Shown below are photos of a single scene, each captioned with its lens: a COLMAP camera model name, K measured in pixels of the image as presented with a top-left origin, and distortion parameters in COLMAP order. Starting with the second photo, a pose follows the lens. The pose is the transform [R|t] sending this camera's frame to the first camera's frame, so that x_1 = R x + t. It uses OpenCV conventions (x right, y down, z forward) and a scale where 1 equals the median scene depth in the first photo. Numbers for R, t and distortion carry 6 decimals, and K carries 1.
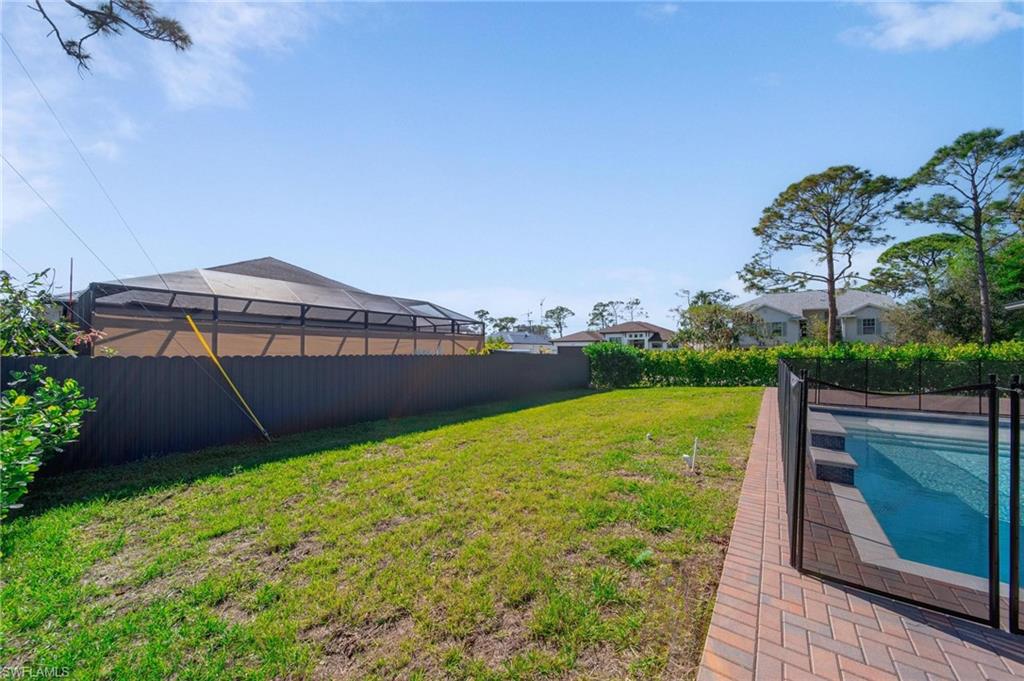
lens RADIAL K [[367.7, 0, 513.2], [0, 367.7, 346.7], [0, 0, 1]] dist [-0.000922, -0.000078]
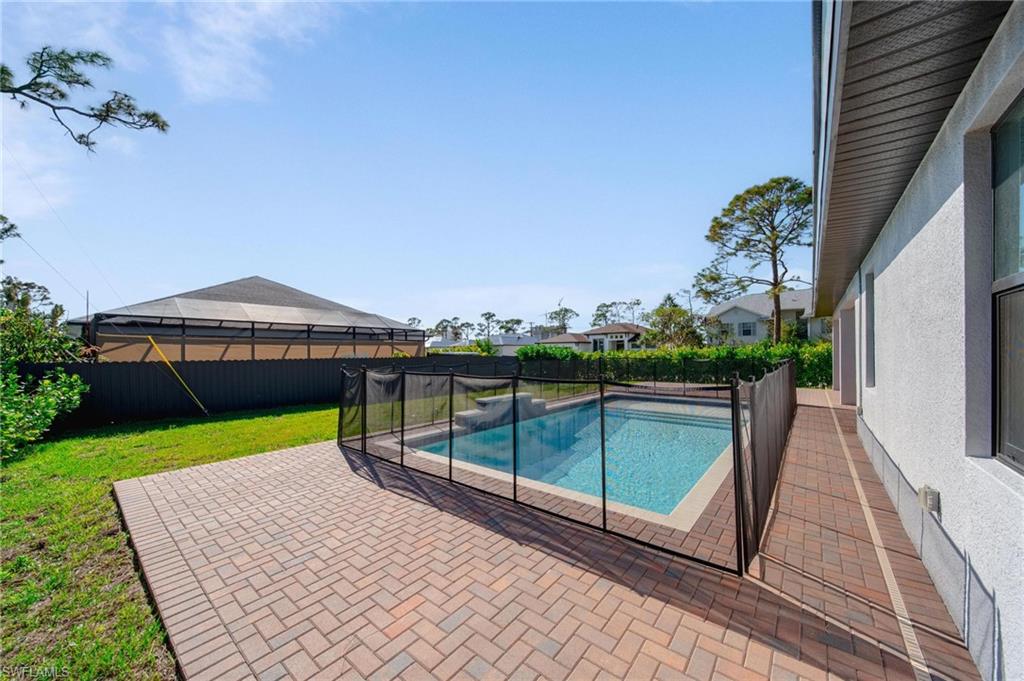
lens RADIAL K [[367.3, 0, 515.5], [0, 367.3, 354.9], [0, 0, 1]] dist [-0.000125, -0.000084]
pose [[0.999094, -0.009245, -0.041547, 0.164042], [0.010080, 0.999751, 0.019931, -0.003615], [0.041352, -0.020332, 0.998938, -0.113620]]
